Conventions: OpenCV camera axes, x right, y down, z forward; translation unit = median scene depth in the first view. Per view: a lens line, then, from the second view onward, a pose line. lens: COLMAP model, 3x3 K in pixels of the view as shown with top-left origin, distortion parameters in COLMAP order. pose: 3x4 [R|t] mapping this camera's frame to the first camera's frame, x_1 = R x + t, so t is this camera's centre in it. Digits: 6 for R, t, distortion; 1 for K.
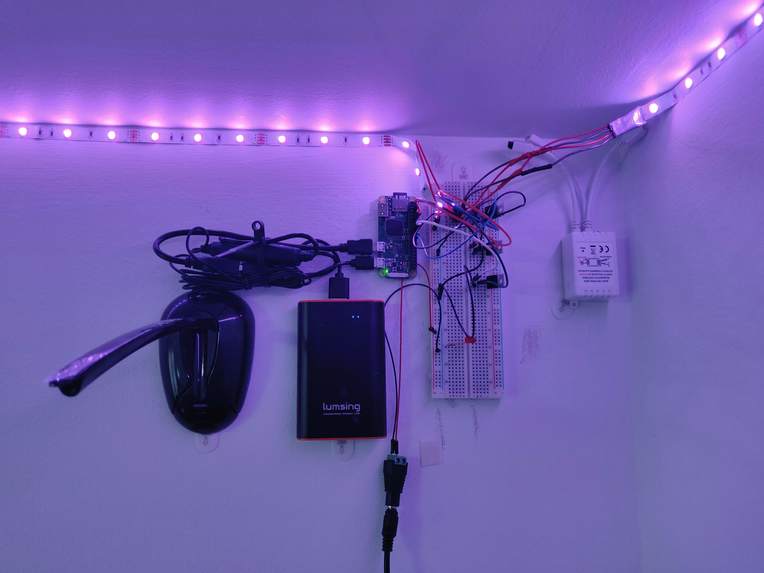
lens RADIAL K [[598.6, 0, 384.8], [0, 598.6, 286.6], [0, 0, 1]] dist [-0.011859, 0.021385]
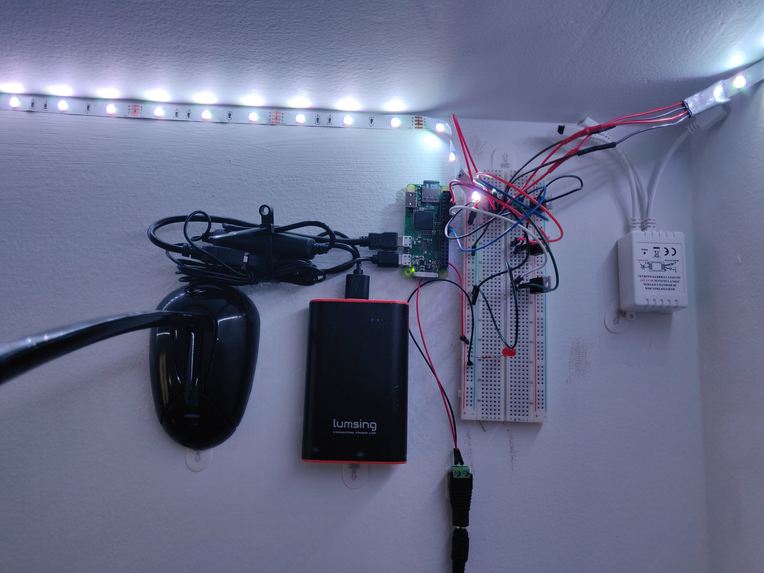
lens RADIAL K [[598.6, 0, 381.5], [0, 598.6, 294.3], [0, 0, 1]] dist [-0.011859, 0.021385]
pose [[0.998242, 0.032710, -0.049434, 0.001498], [-0.033768, 0.999215, -0.020724, 0.029624], [0.048717, 0.022356, 0.998562, 0.136018]]
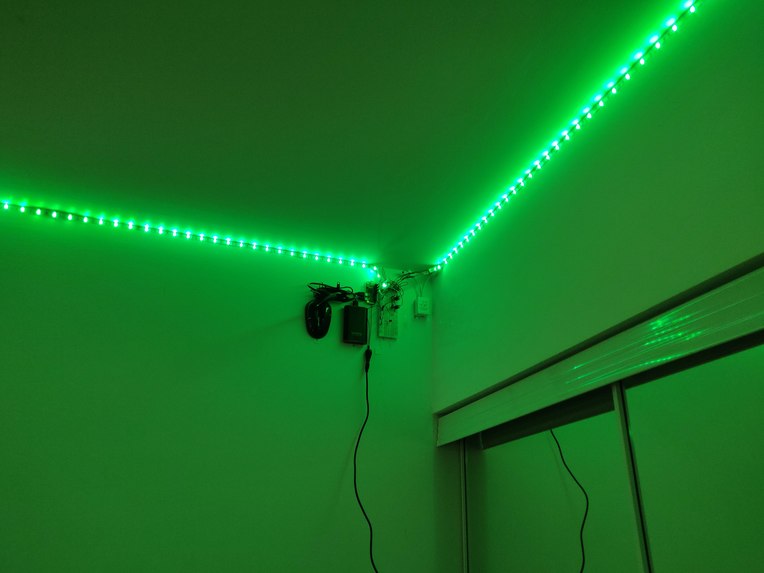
lens RADIAL K [[598.6, 0, 380.2], [0, 598.6, 284.2], [0, 0, 1]] dist [-0.011859, 0.021385]
pose [[0.967684, 0.124622, 0.219220, -0.737541], [-0.069486, 0.967469, -0.243259, 0.753965], [-0.242404, 0.220165, 0.944864, -2.469558]]
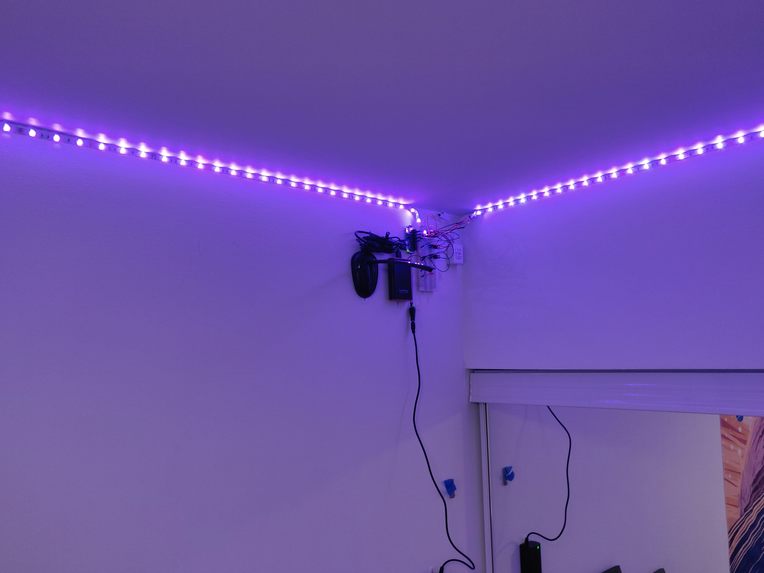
lens RADIAL K [[598.6, 0, 381.3], [0, 598.6, 289.0], [0, 0, 1]] dist [-0.011859, 0.021385]
pose [[0.803878, 0.052488, 0.592474, -2.016719], [-0.077849, 0.996815, 0.017318, 0.136514], [-0.589678, -0.060045, 0.805403, -1.508752]]
